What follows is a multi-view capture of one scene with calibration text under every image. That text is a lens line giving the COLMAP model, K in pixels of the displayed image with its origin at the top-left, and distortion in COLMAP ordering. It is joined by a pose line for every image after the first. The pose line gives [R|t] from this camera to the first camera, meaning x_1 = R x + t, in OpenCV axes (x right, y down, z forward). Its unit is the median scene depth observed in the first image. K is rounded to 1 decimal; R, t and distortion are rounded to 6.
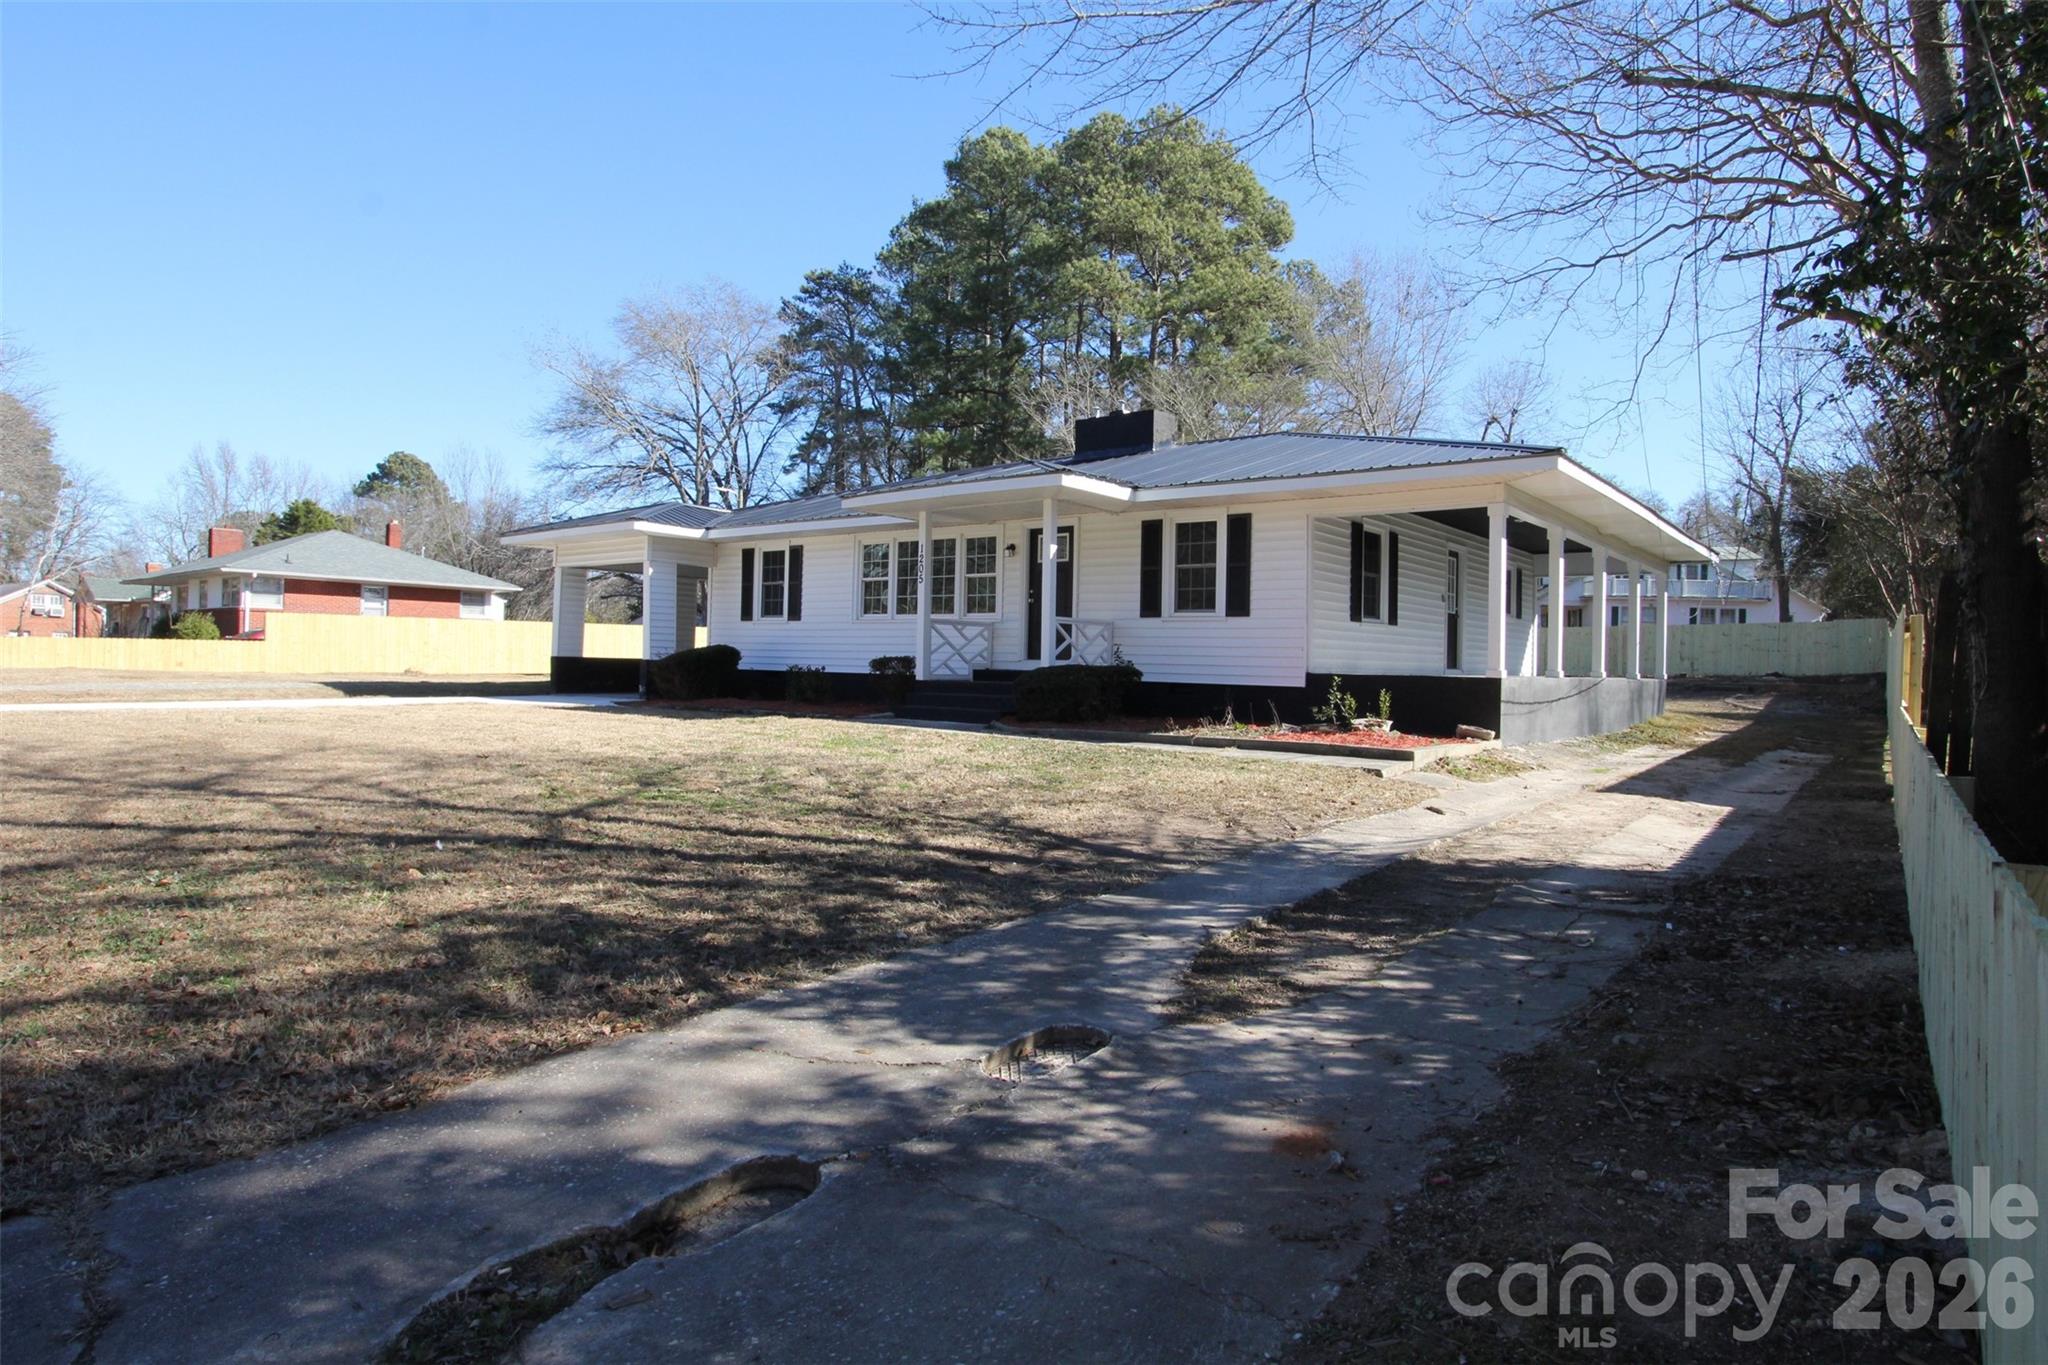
lens RADIAL K [[1114.2, 0, 1024.0], [0, 1114.2, 682.5], [0, 0, 1]] dist [-0.000401, -0.000153]
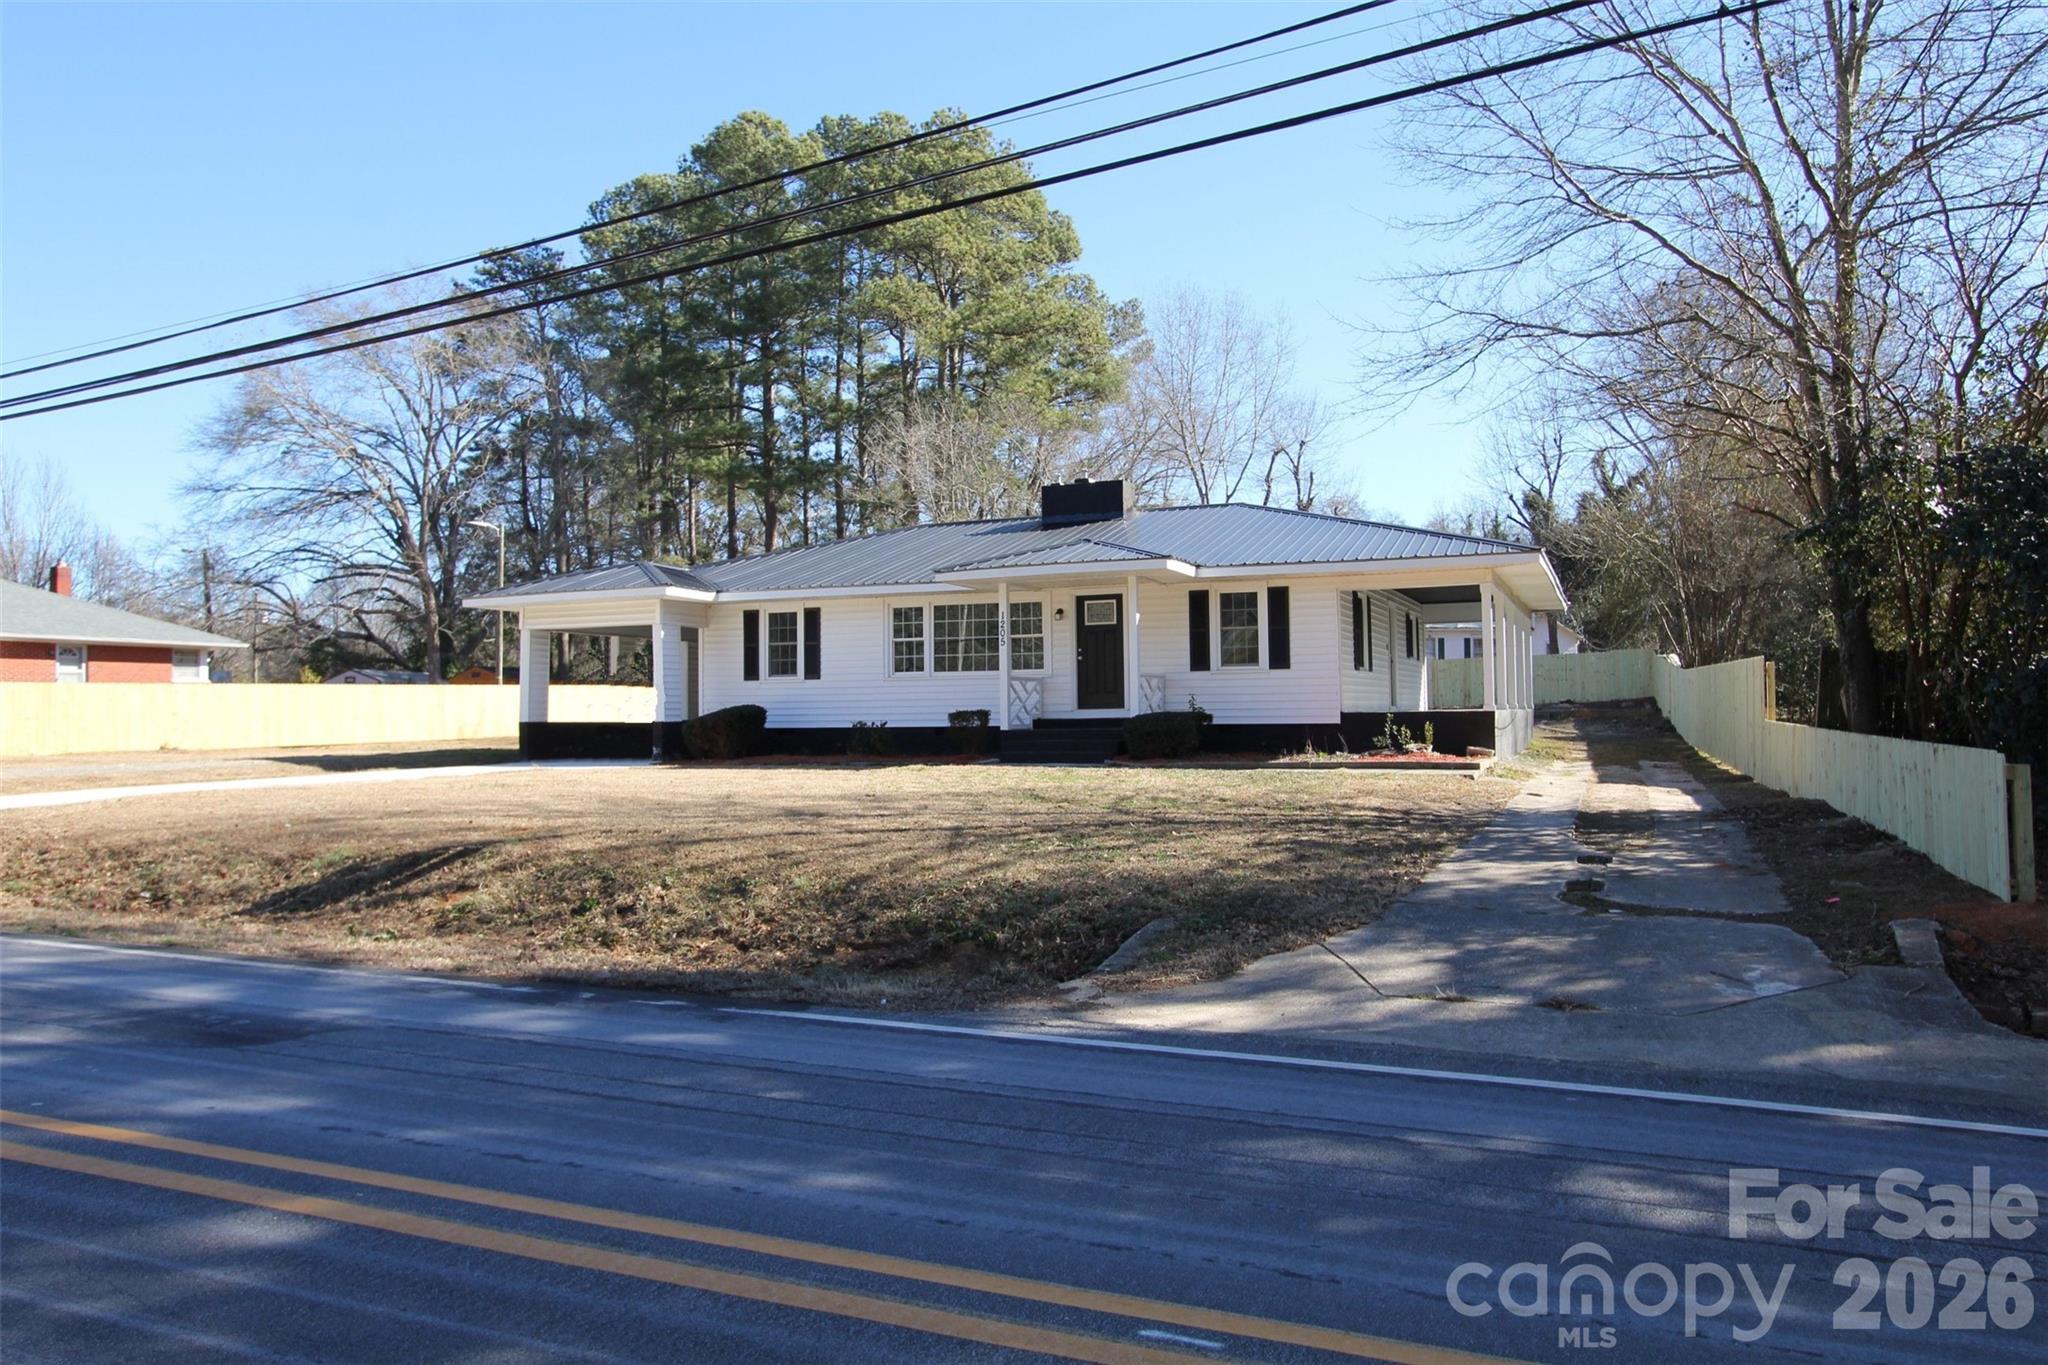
lens RADIAL K [[1395.0, 0, 1024.0], [0, 1395.0, 682.5], [0, 0, 1]] dist [-0.003213, -0.000046]
pose [[0.962900, -0.027489, 0.268455, -0.361482], [0.037476, 0.998780, -0.032149, -0.003296], [-0.267244, 0.041017, 0.962756, -0.306390]]
